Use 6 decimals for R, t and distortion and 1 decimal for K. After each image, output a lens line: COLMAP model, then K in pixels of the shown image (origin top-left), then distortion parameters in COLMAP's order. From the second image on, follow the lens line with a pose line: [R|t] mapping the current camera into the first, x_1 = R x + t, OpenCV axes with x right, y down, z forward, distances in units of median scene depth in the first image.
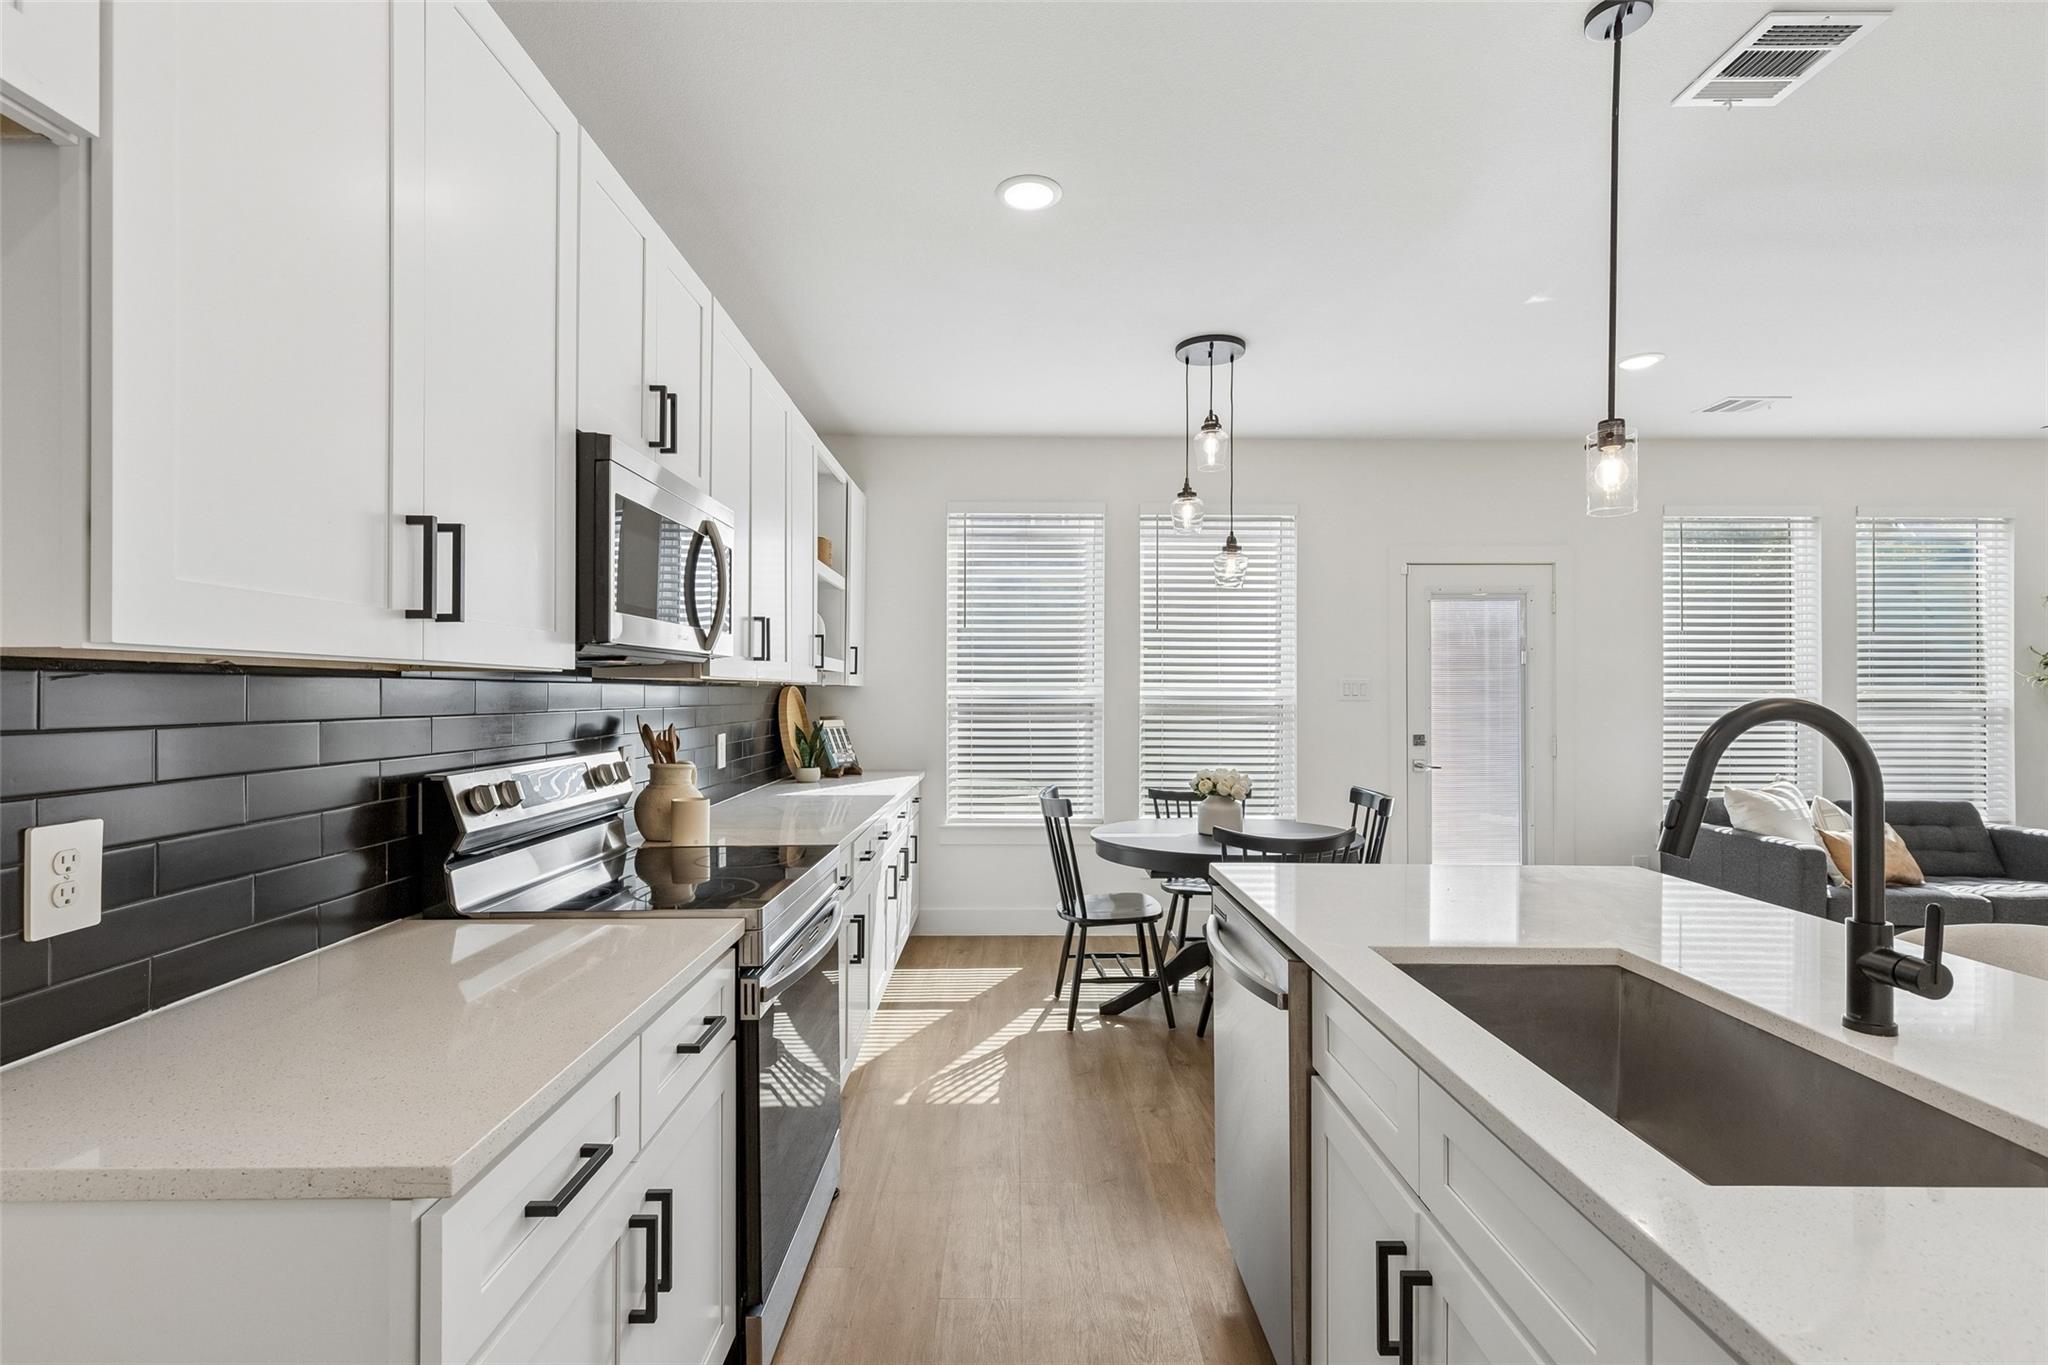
lens RADIAL K [[931.7, 0, 1021.7], [0, 931.7, 697.6], [0, 0, 1]] dist [0.001483, -0.000322]
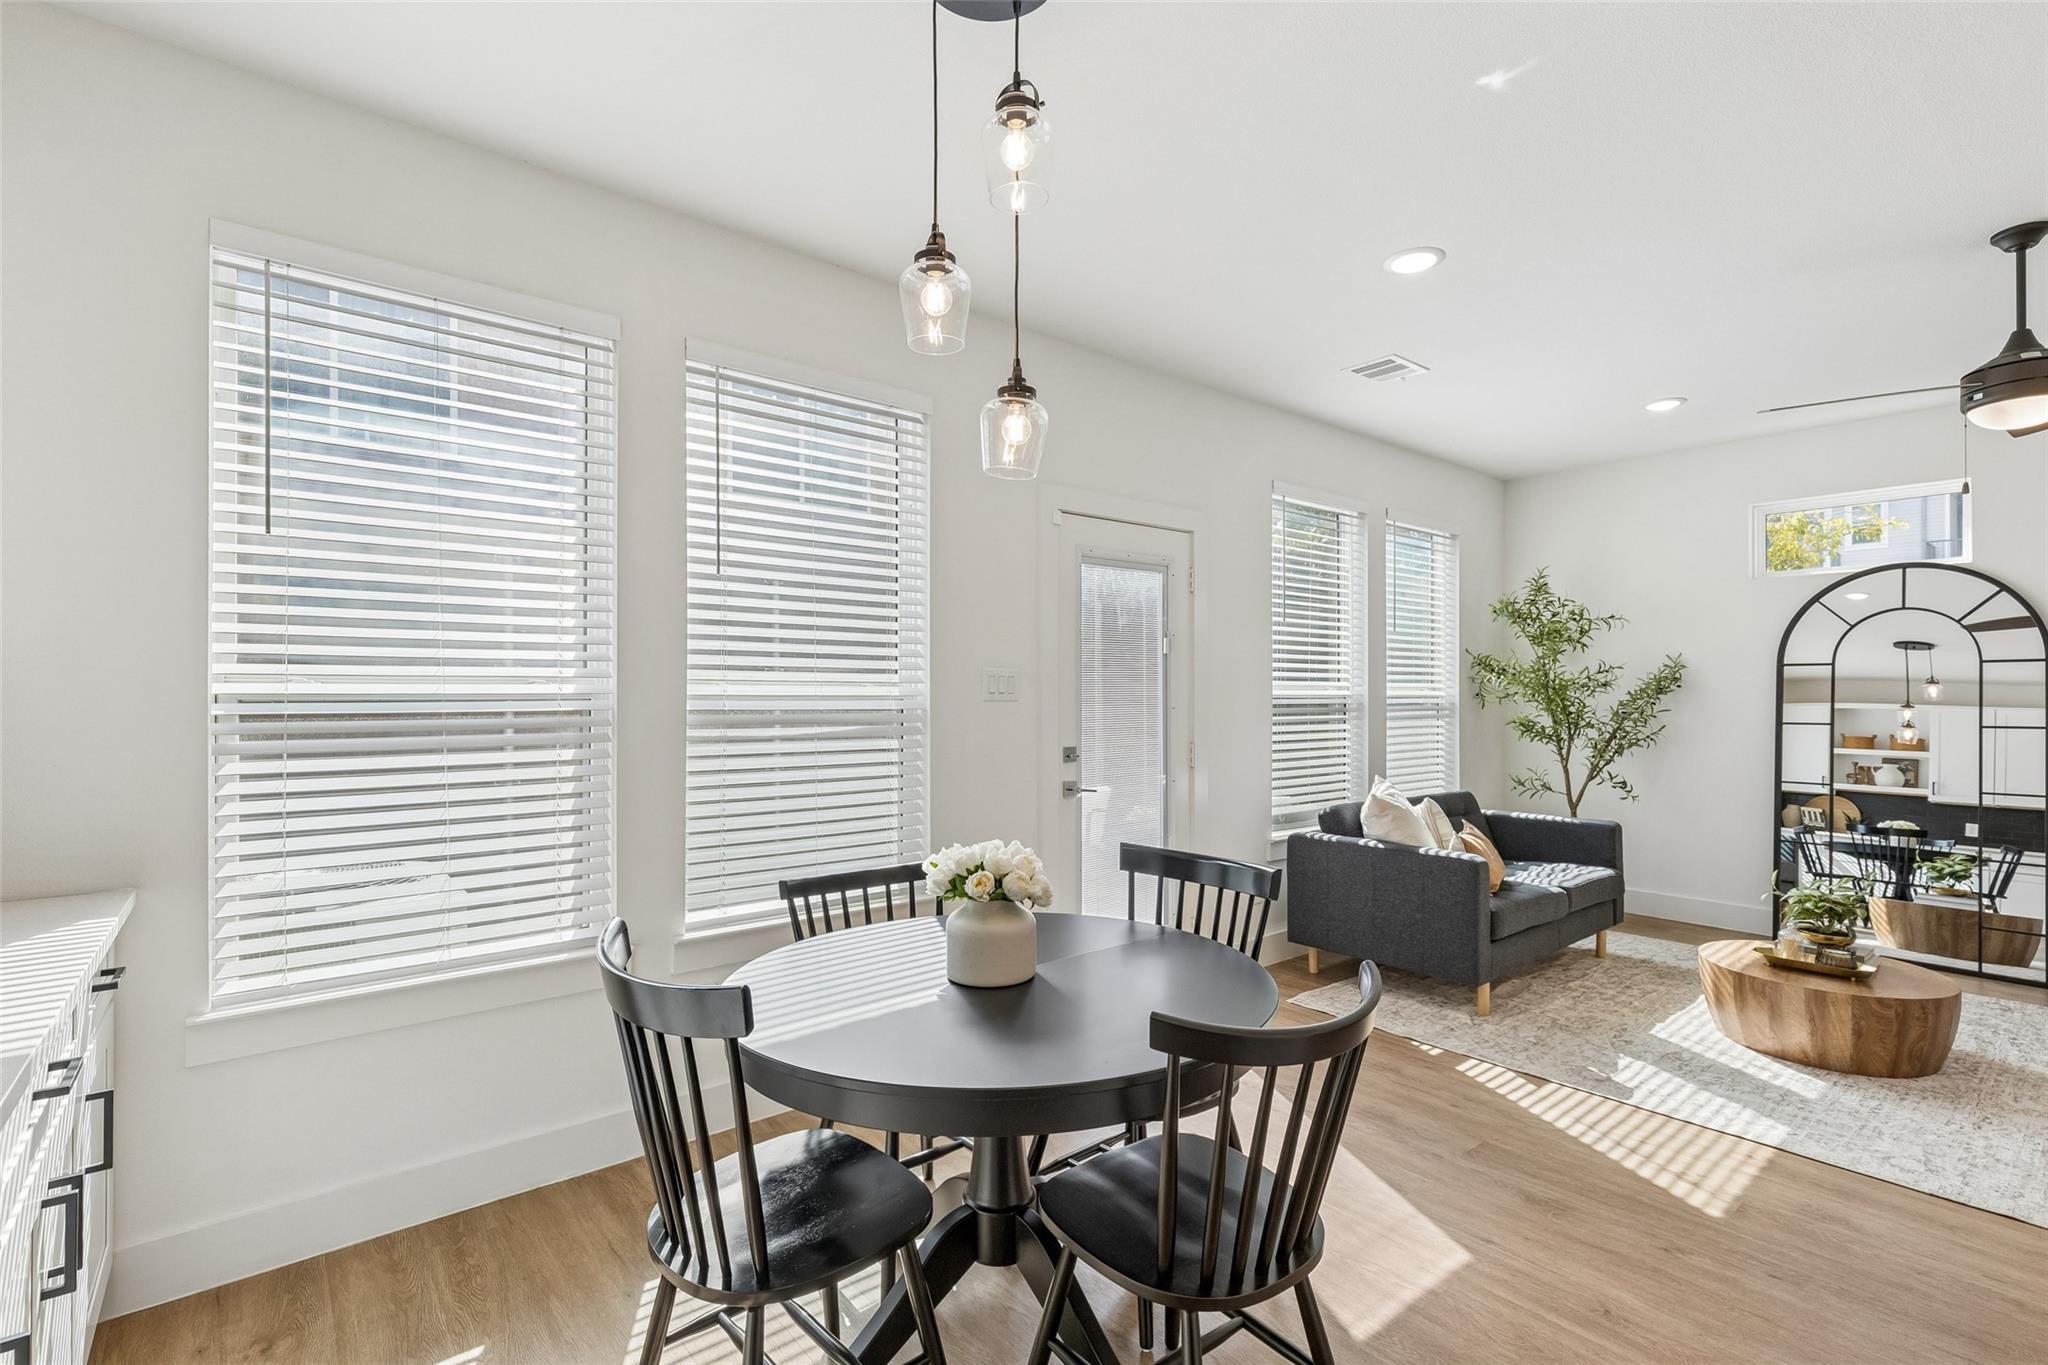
lens RADIAL K [[931.7, 0, 1021.7], [0, 931.7, 697.6], [0, 0, 1]] dist [0.001483, -0.000322]
pose [[0.773332, -0.004762, 0.633984, -0.064757], [0.004031, 0.999989, 0.002594, -0.000774], [-0.633989, 0.000550, 0.773342, 0.469887]]
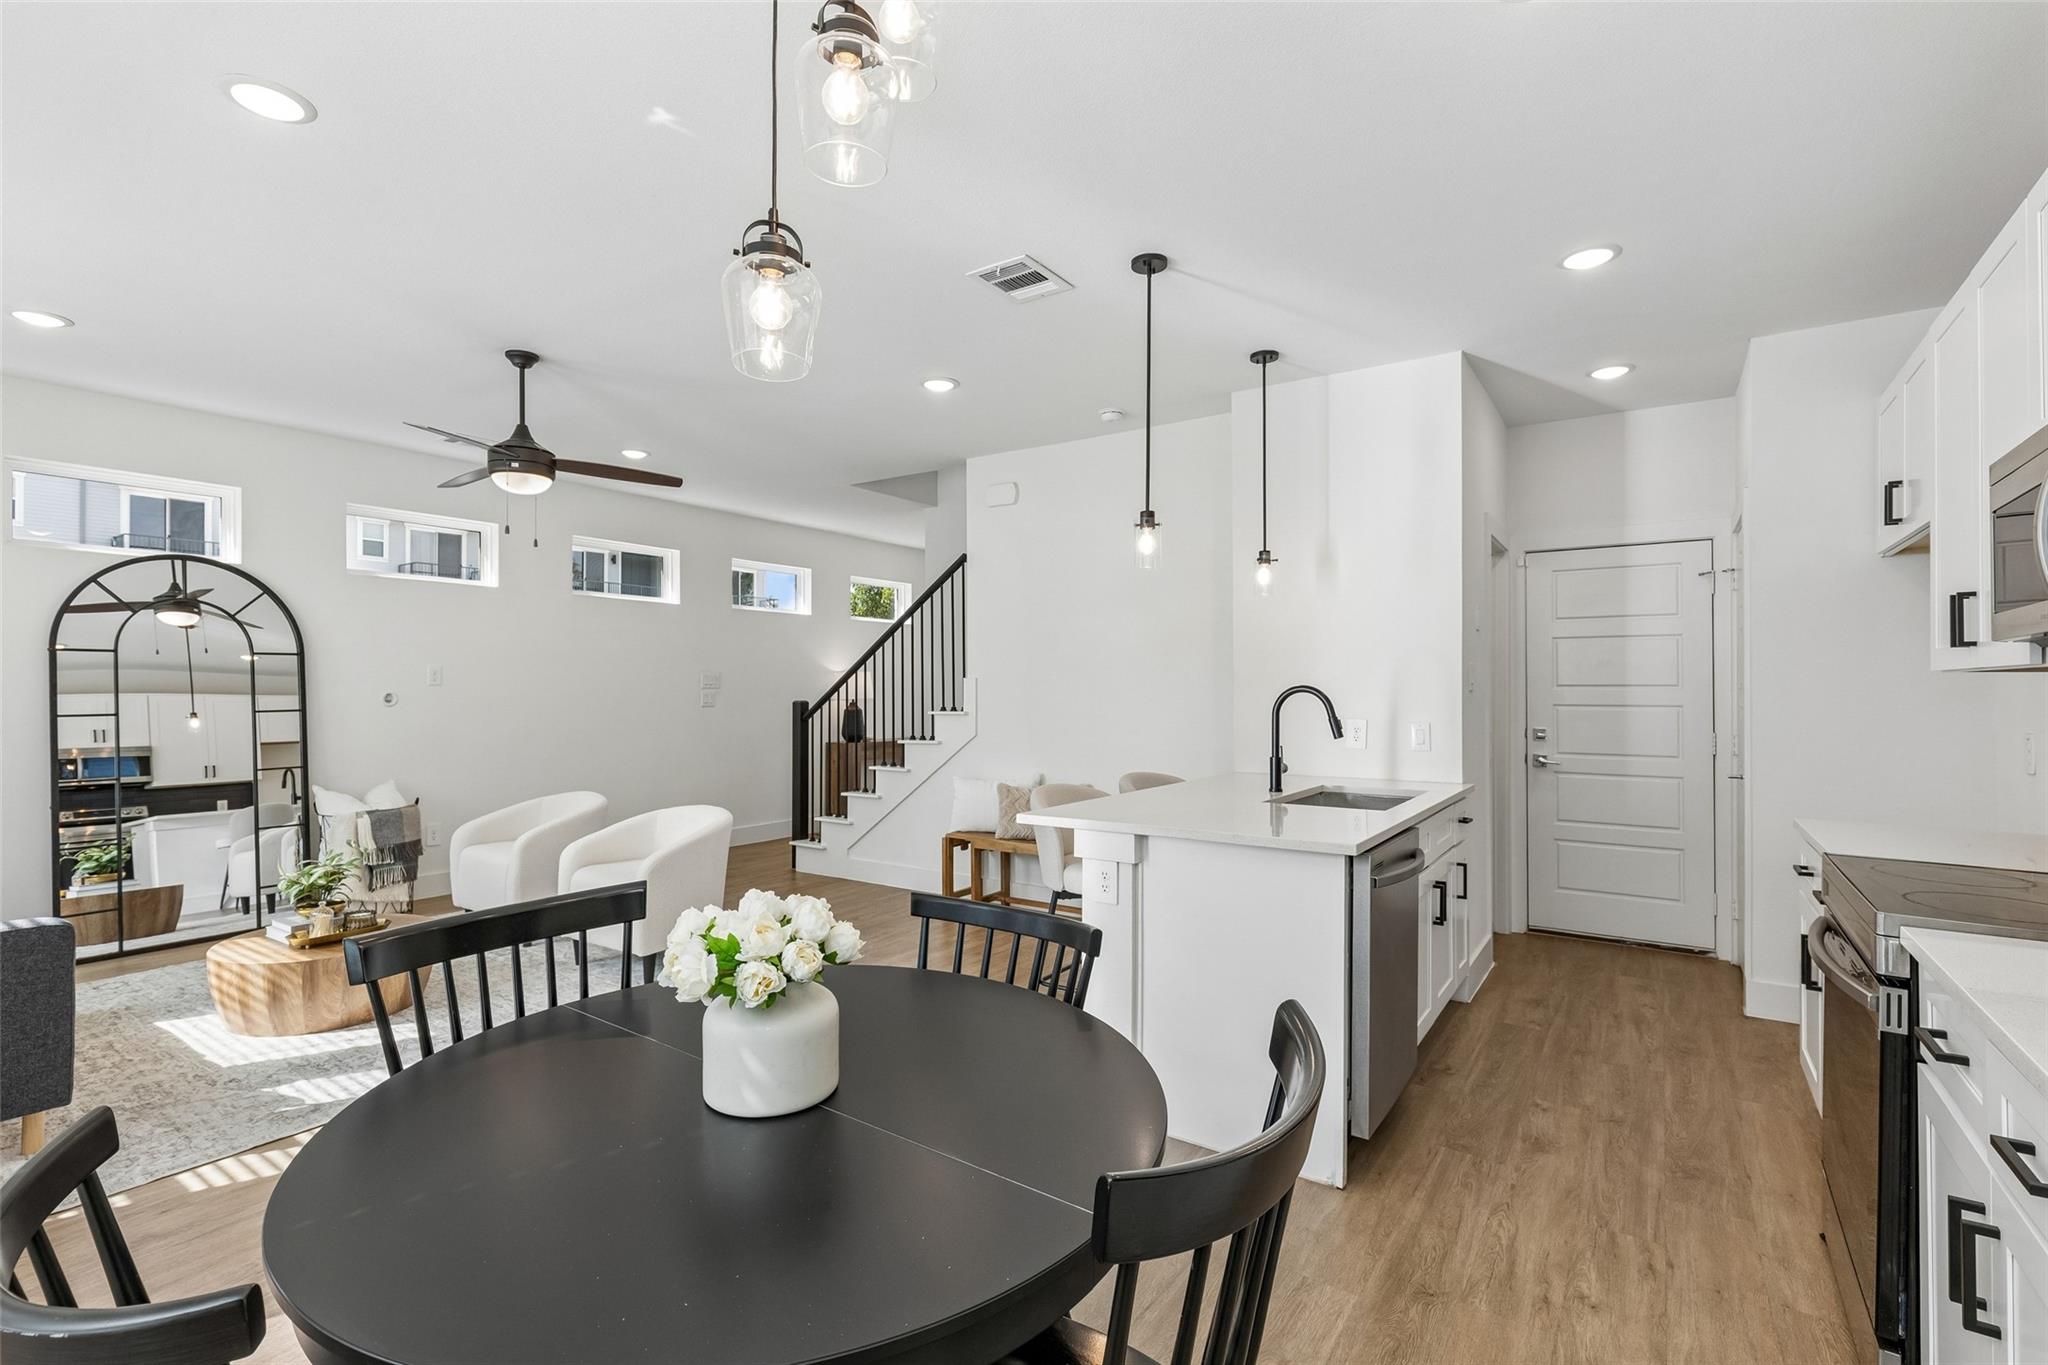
lens RADIAL K [[916.7, 0, 1019.2], [0, 916.7, 677.9], [0, 0, 1]] dist [-0.000943, -0.000319]
pose [[-0.831683, 0.001042, 0.555250, -0.030824], [-0.001792, 0.999988, -0.004560, -0.000778], [-0.555248, -0.004787, -0.831671, 0.940981]]
